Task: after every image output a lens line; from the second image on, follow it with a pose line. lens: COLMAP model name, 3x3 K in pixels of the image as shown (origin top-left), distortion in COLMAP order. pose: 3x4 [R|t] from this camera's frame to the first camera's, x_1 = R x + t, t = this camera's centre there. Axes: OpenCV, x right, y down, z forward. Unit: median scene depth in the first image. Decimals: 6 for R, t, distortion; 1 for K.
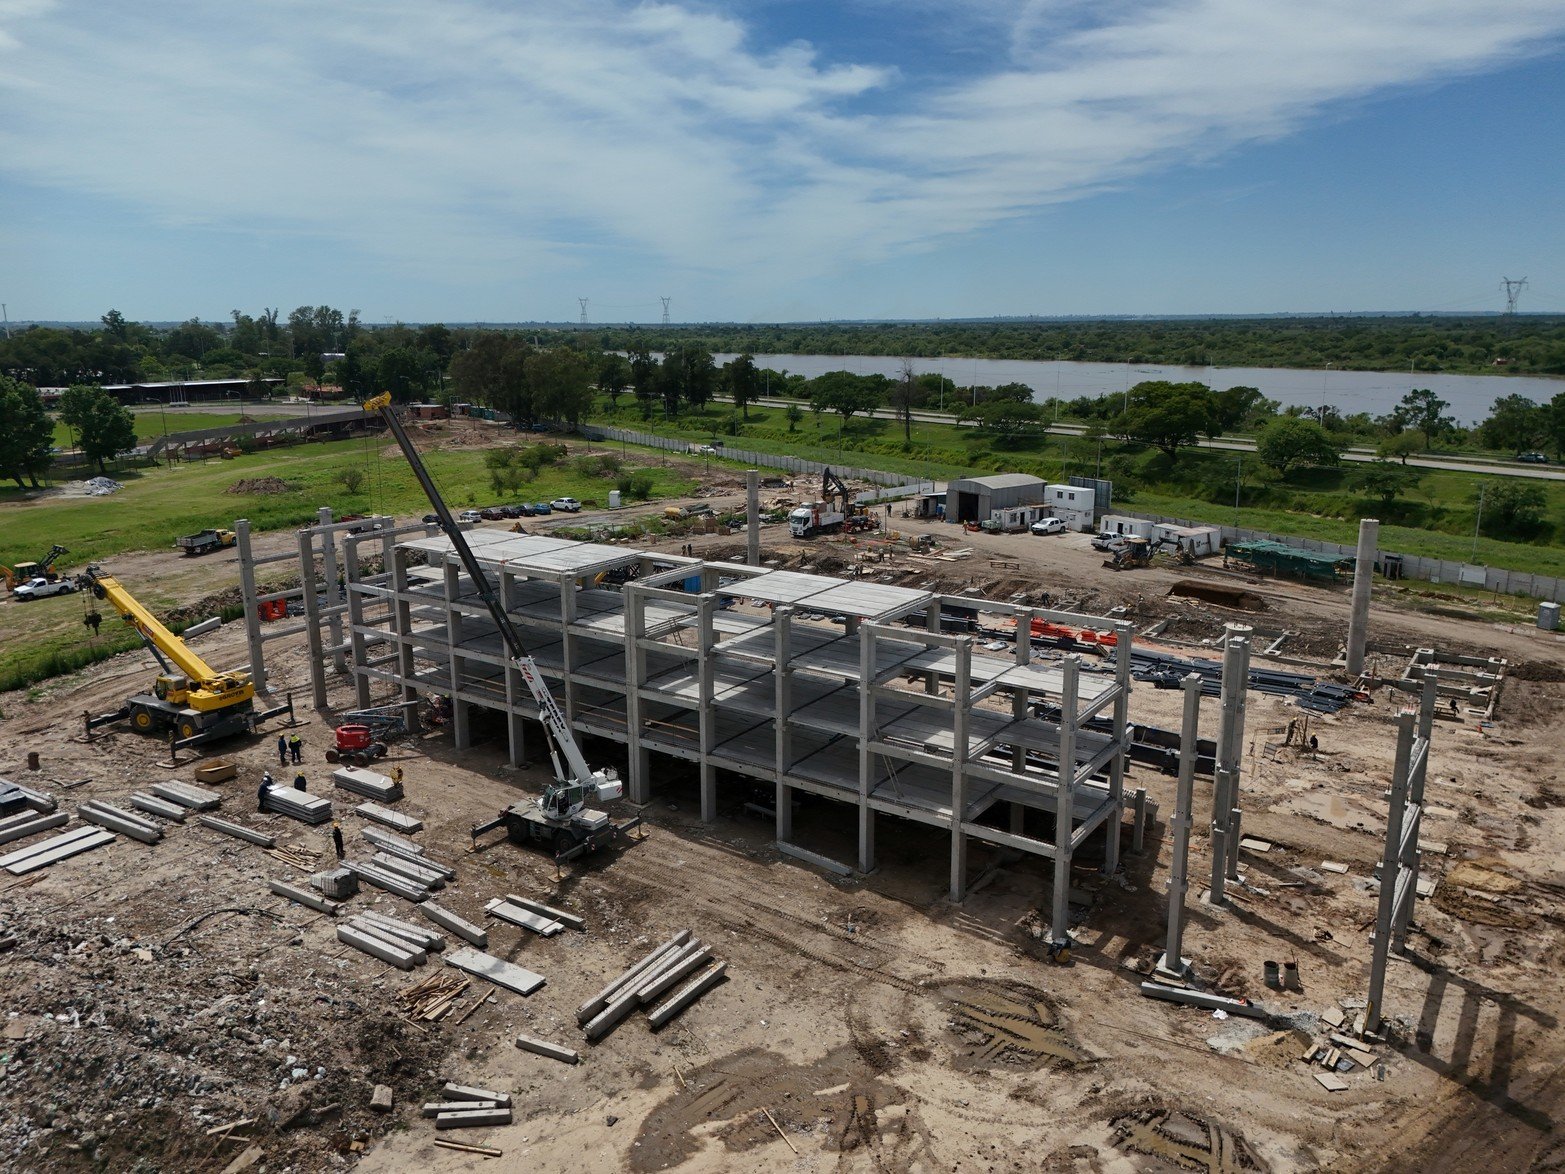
lens RADIAL K [[1156.0, 0, 788.8], [0, 1156.0, 585.9], [0, 0, 1]] dist [0.070256, -0.056338]
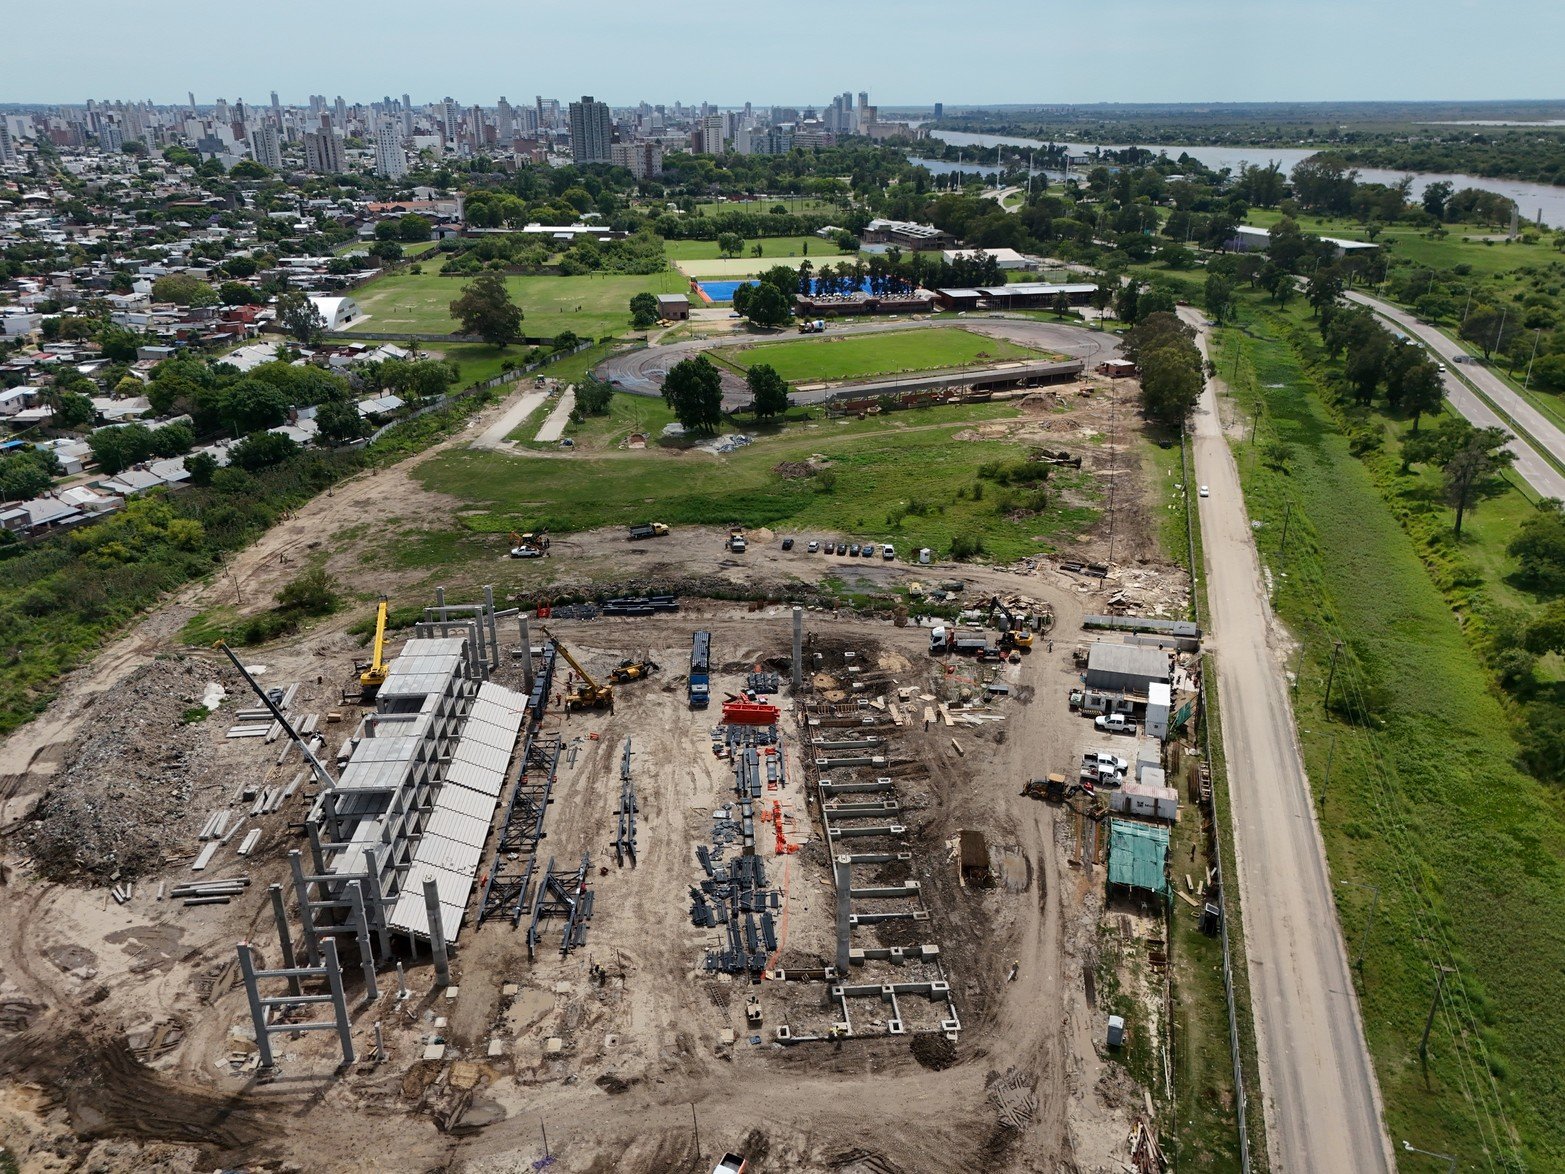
lens RADIAL K [[1156.0, 0, 782.3], [0, 1156.0, 575.9], [0, 0, 1]] dist [0.070256, -0.056338]
pose [[0.619112, 0.297887, -0.726611, 2.325283], [-0.173642, 0.954288, 0.243275, -1.158920], [0.765865, -0.024445, 0.642537, 0.323773]]
